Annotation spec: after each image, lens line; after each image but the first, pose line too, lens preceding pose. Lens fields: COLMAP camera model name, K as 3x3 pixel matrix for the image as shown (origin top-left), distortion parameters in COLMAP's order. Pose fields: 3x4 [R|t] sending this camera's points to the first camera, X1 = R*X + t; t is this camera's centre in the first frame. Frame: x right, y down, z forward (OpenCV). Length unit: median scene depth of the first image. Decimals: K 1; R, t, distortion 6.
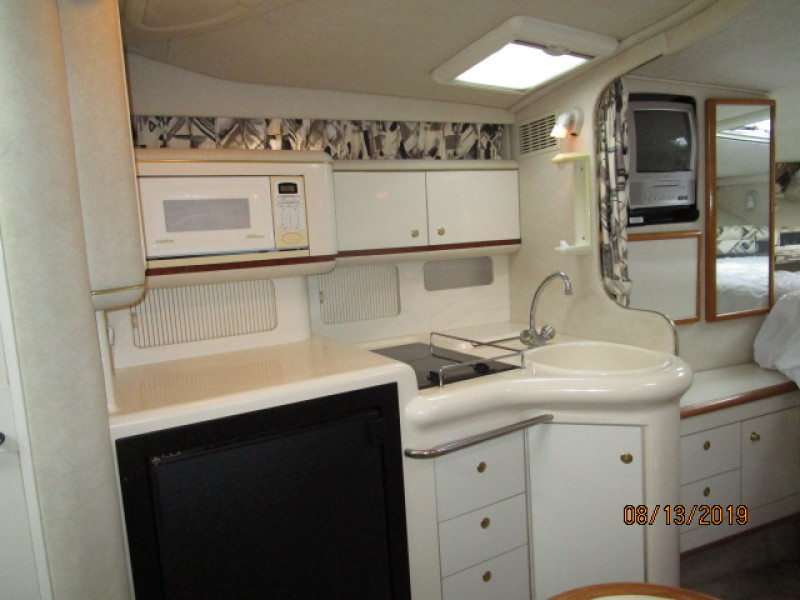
lens RADIAL K [[570.3, 0, 396.5], [0, 570.3, 298.4], [0, 0, 1]] dist [-0.040346, 0.026215]
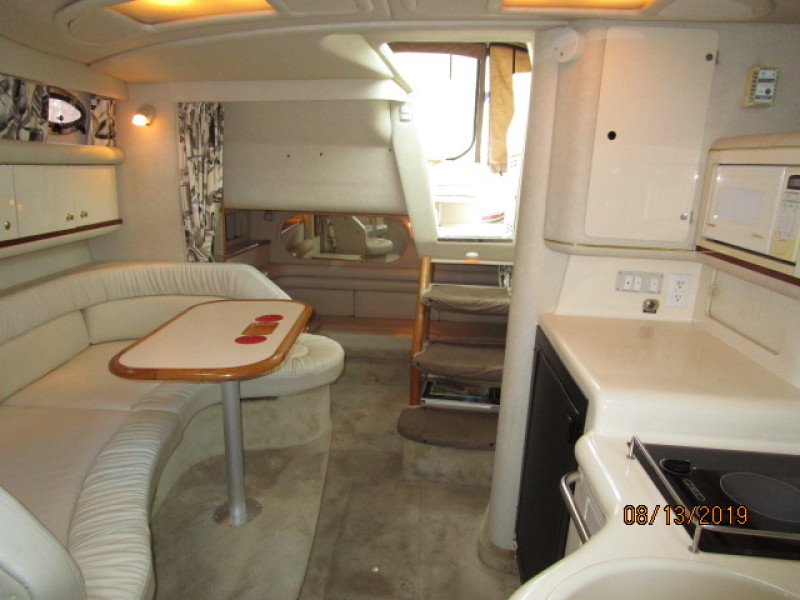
lens RADIAL K [[570.3, 0, 396.5], [0, 570.3, 298.4], [0, 0, 1]] dist [-0.040346, 0.026215]
pose [[-0.533145, 0.233635, -0.813124, 0.655020], [-0.109276, 0.934044, 0.340029, -0.216211], [0.838937, 0.270140, -0.472450, 0.831357]]
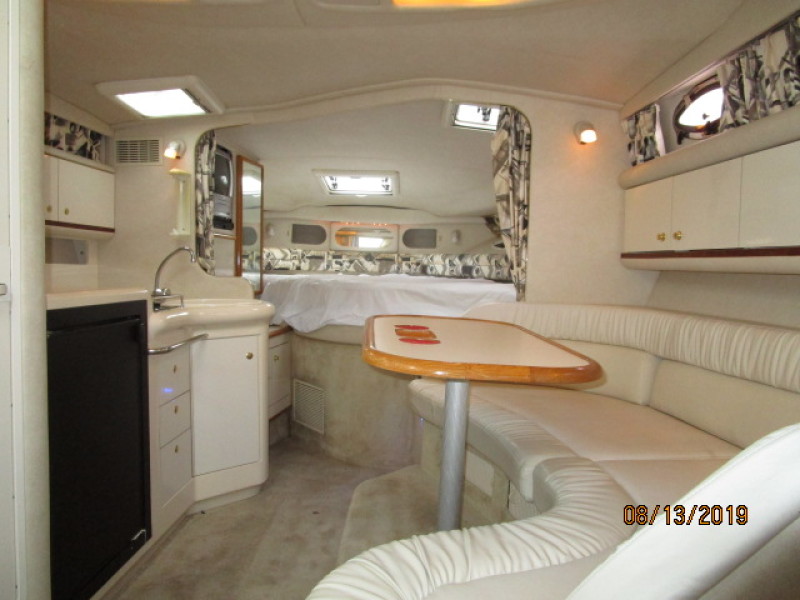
lens RADIAL K [[571.0, 0, 400.0], [0, 571.0, 300.0], [0, 0, 1]] dist [-0.026772, 0.001307]
pose [[0.491379, 0.027168, 0.870522, -0.678795], [0.052640, 0.996760, -0.060821, 0.196790], [-0.869354, 0.075710, 0.488357, -0.175134]]
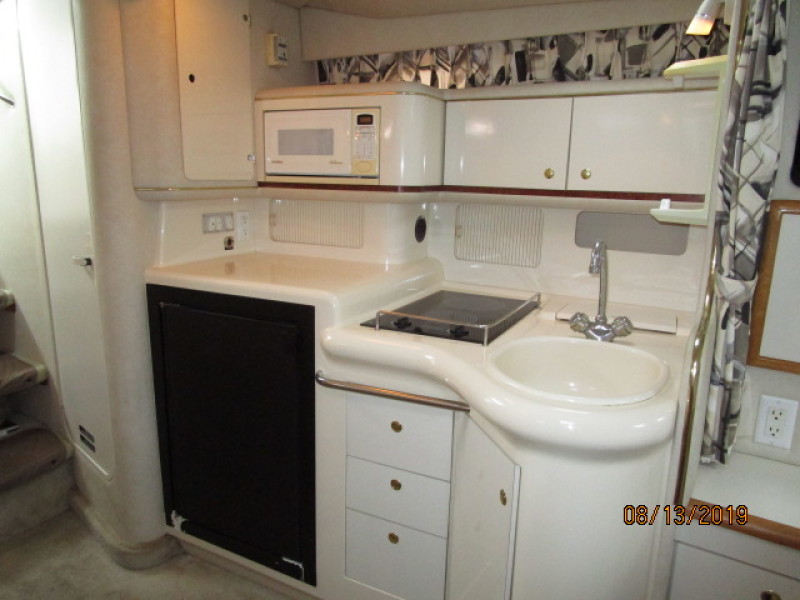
lens RADIAL K [[570.3, 0, 396.5], [0, 570.3, 298.4], [0, 0, 1]] dist [-0.040346, 0.026215]
pose [[0.566093, 0.243490, -0.787560, 0.679579], [-0.147127, 0.969885, 0.194106, -0.072160], [0.811106, 0.005989, 0.584869, 0.367517]]
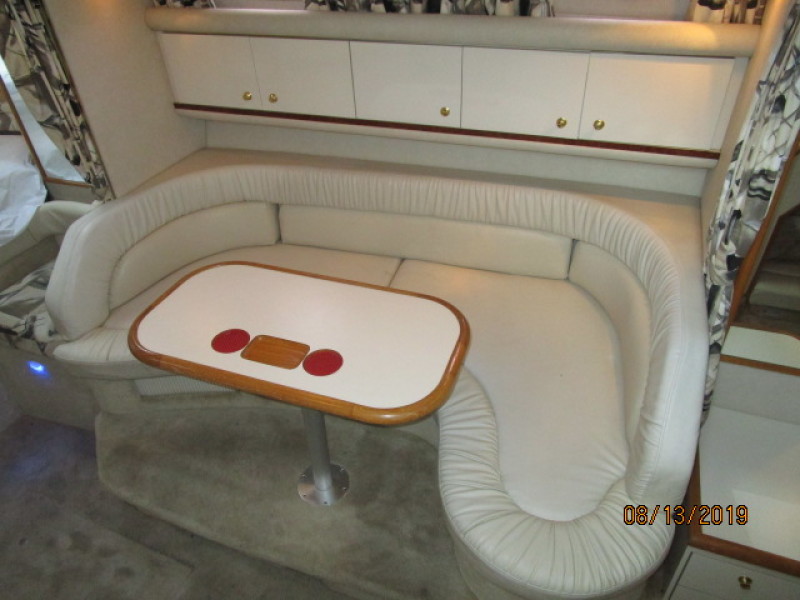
lens RADIAL K [[570.3, 0, 396.5], [0, 570.3, 298.4], [0, 0, 1]] dist [-0.040346, 0.026215]
pose [[-0.613185, -0.405511, 0.677912, -0.587783], [0.184420, 0.760980, 0.622011, -0.292690], [-0.768110, 0.506429, -0.391837, 0.315198]]
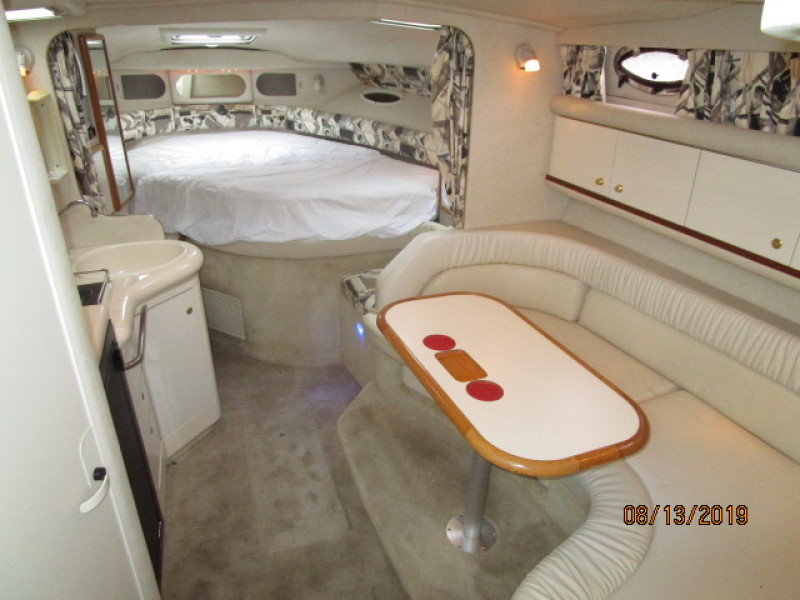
lens RADIAL K [[571.0, 0, 400.0], [0, 571.0, 300.0], [0, 0, 1]] dist [-0.026772, 0.001307]
pose [[0.159055, -0.366816, 0.916595, -0.752761], [0.103438, 0.929496, 0.354030, -0.195202], [-0.981836, 0.038500, 0.185784, 0.108137]]
